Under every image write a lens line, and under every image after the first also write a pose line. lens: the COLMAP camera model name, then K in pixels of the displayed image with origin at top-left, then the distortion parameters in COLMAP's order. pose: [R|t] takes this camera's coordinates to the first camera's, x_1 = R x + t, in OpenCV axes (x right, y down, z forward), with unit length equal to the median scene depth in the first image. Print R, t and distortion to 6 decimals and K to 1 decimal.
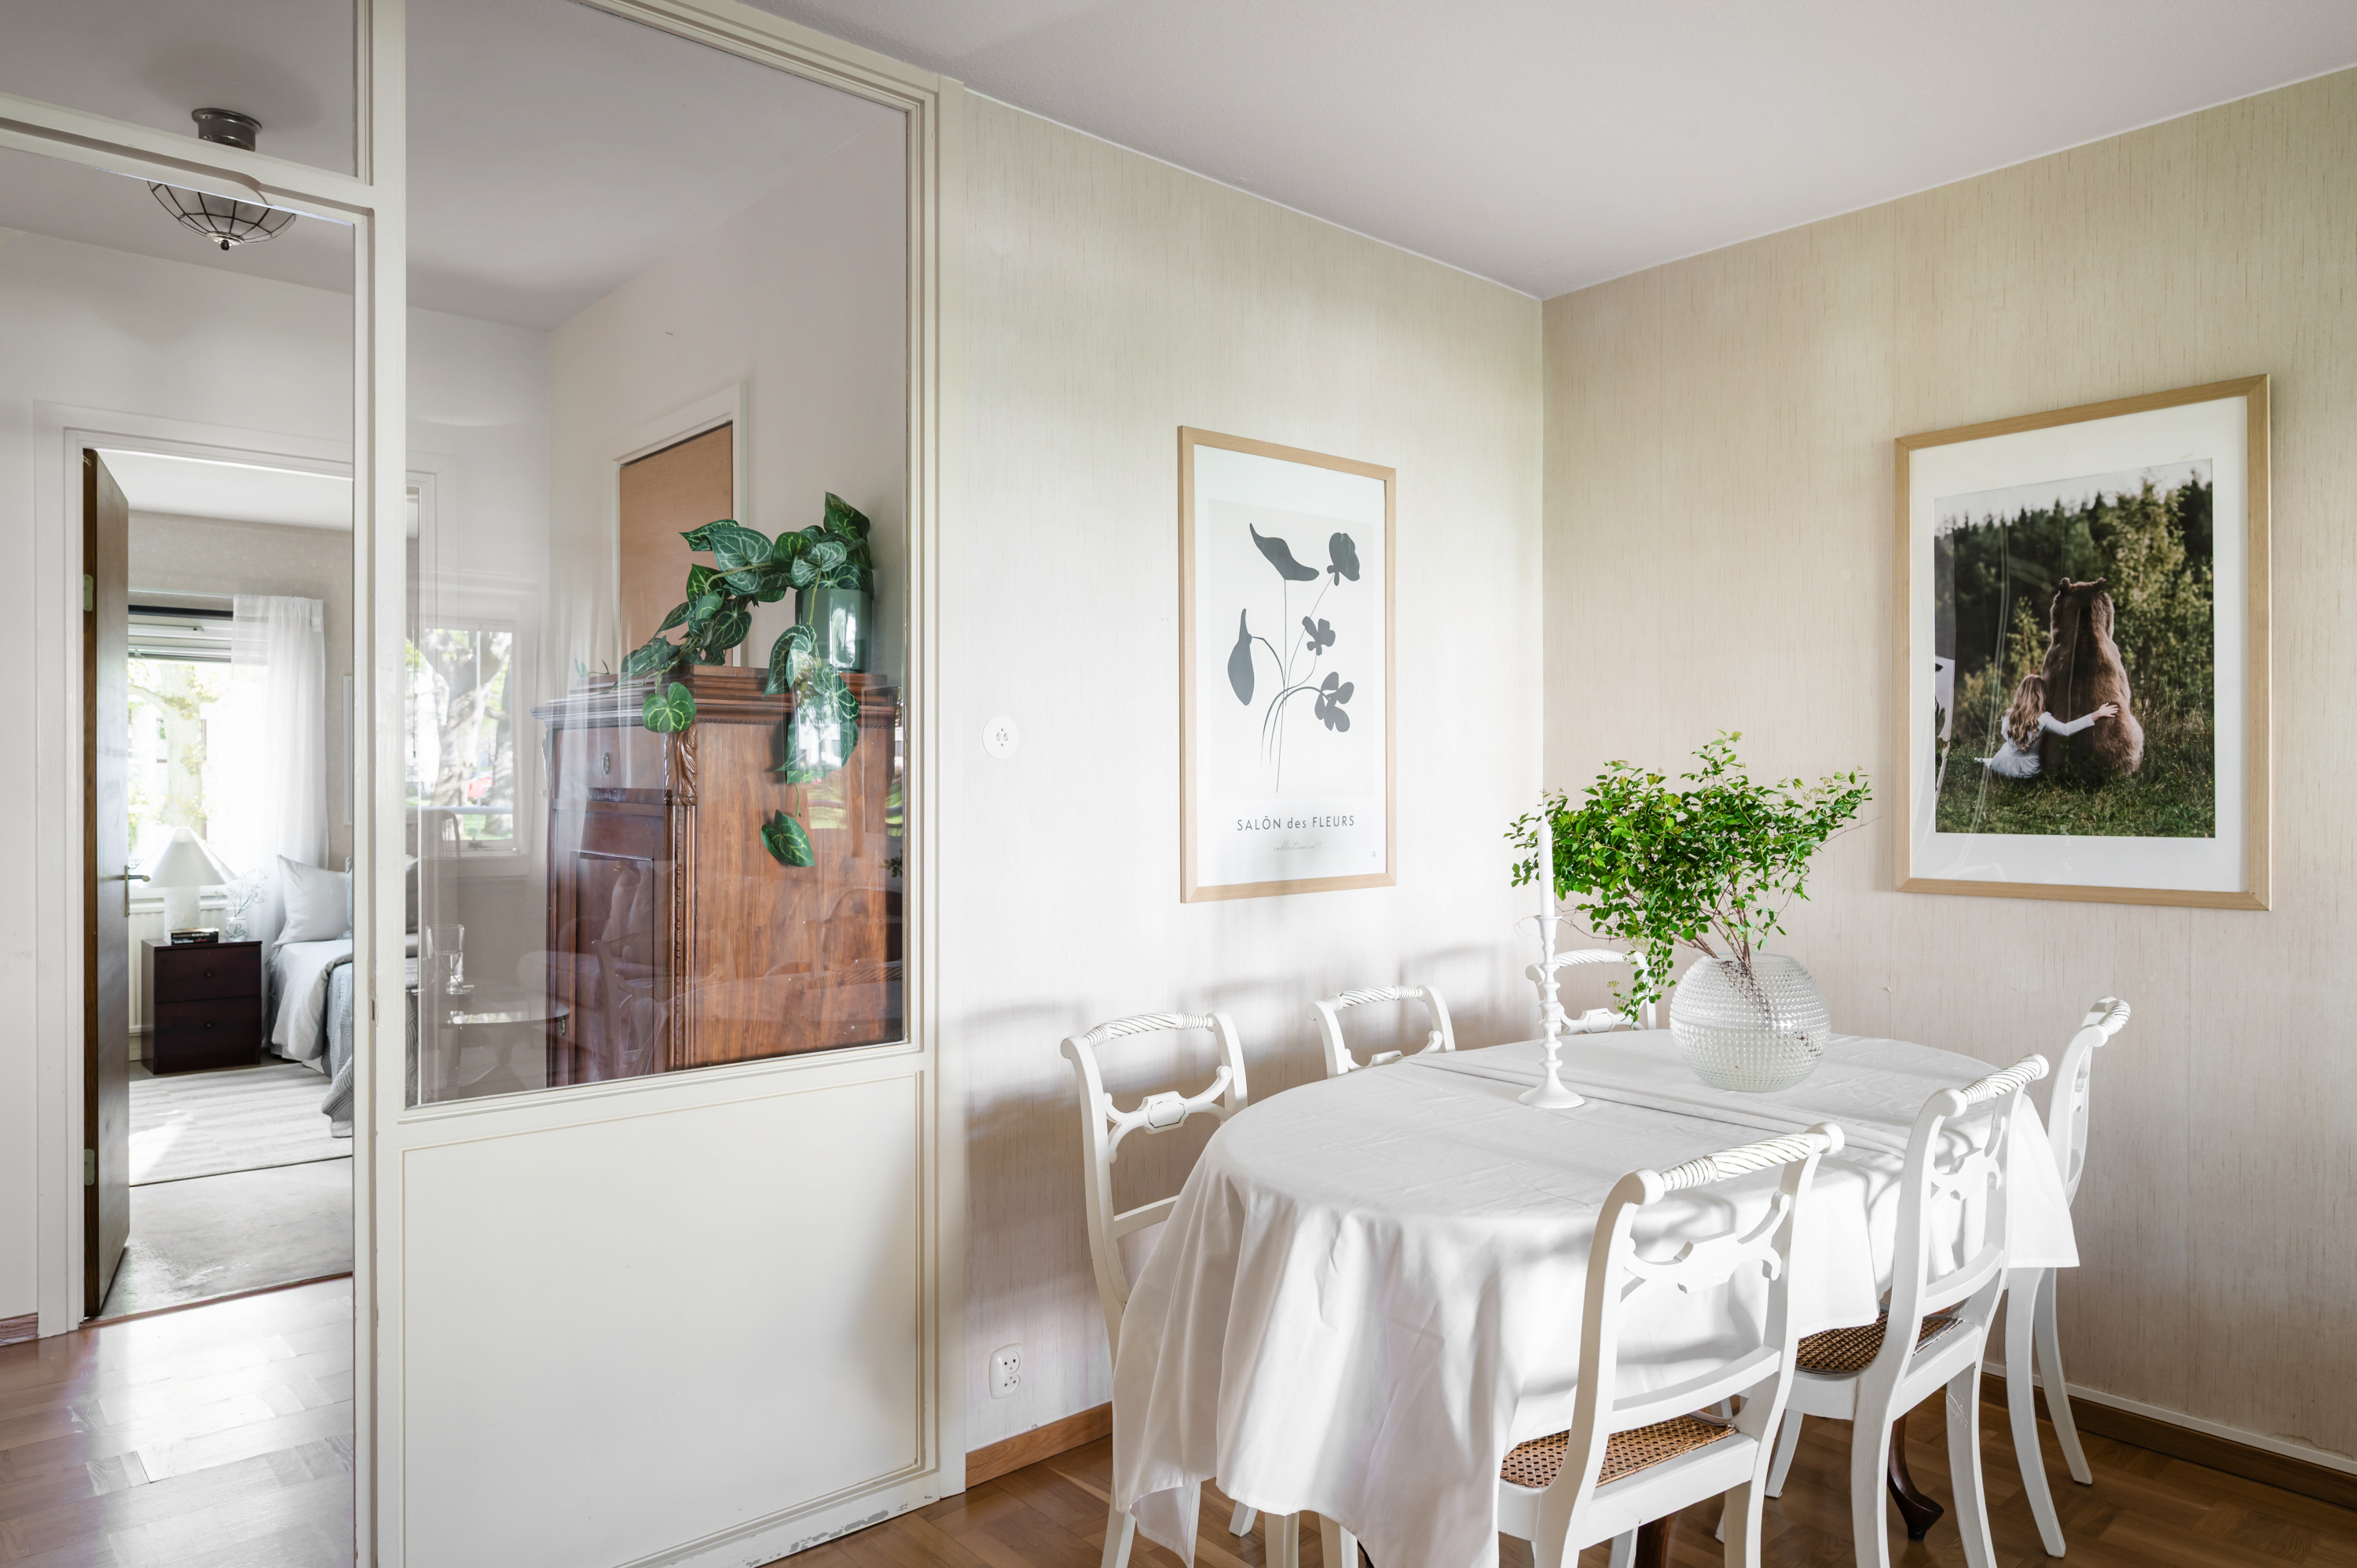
lens RADIAL K [[1504.8, 0, 1178.5], [0, 1504.8, 784.0], [0, 0, 1]] dist [0.002663, 0.000314]
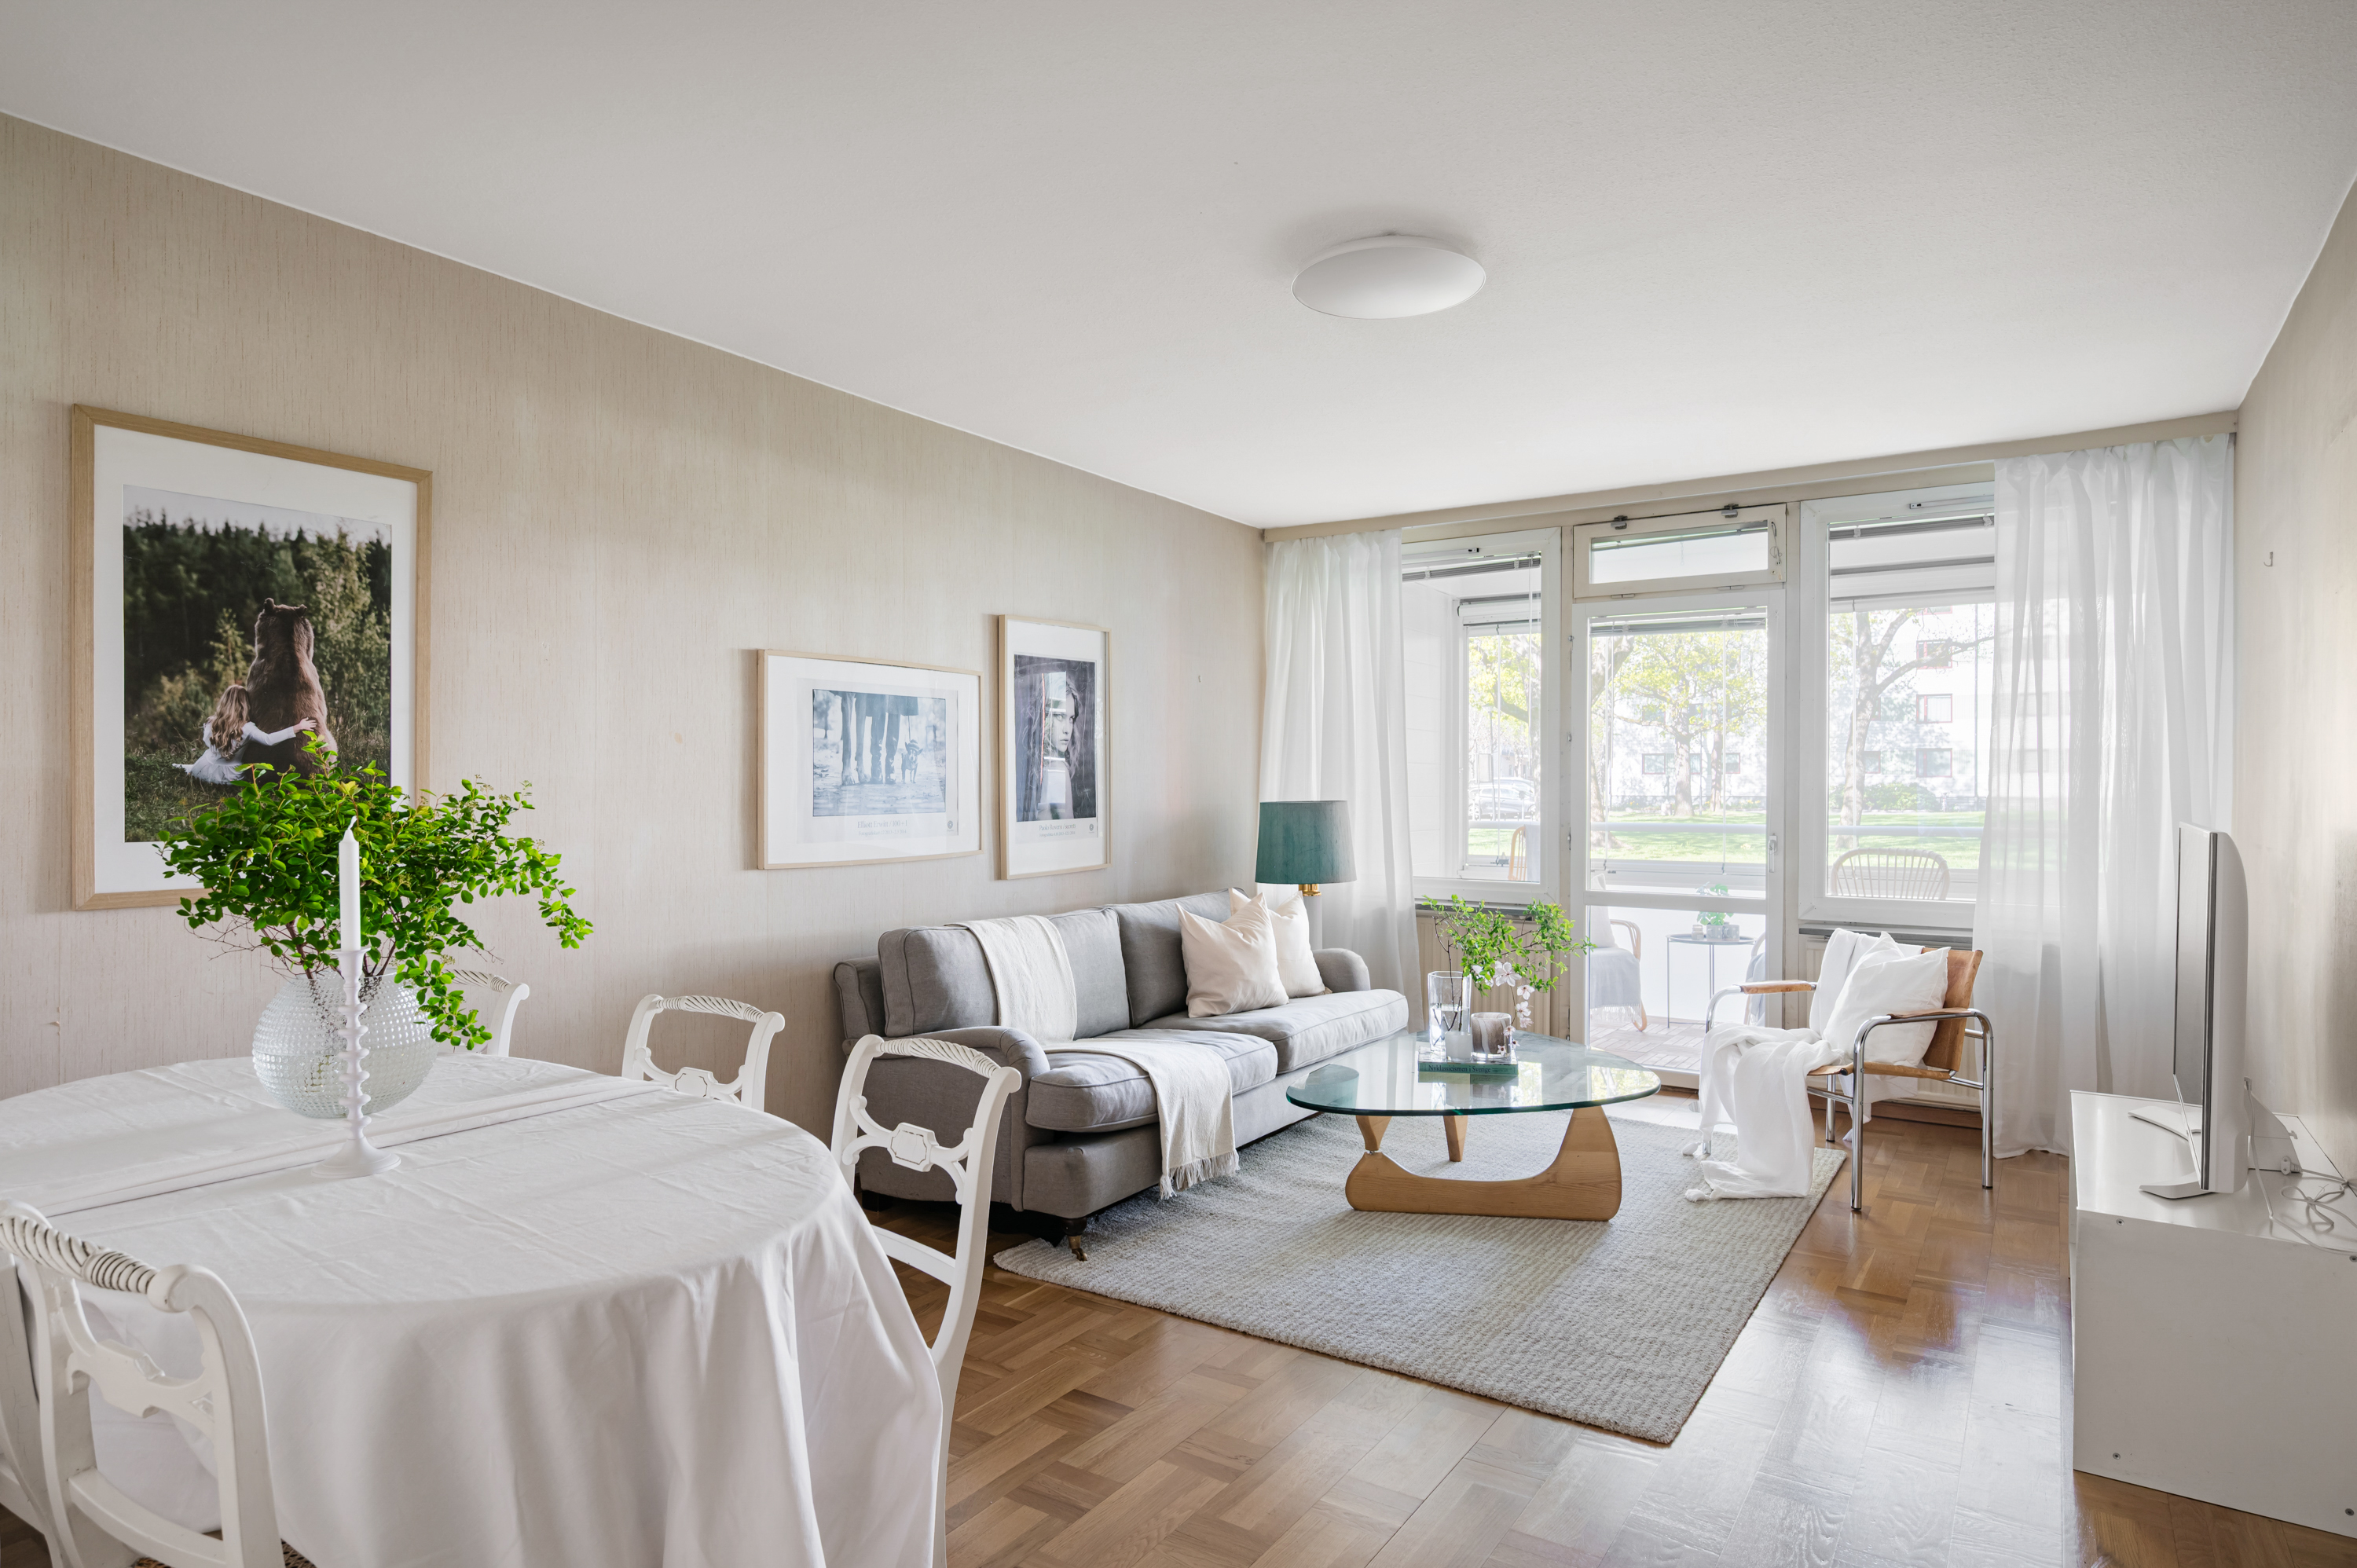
lens RADIAL K [[1333.0, 0, 1178.5], [0, 1333.0, 784.0], [0, 0, 1]] dist [-0.001011, -0.000391]
pose [[-0.261842, 0.002655, 0.965107, -0.498769], [-0.000542, 0.999996, -0.002898, -0.002185], [-0.965111, -0.001282, -0.261840, 0.627027]]
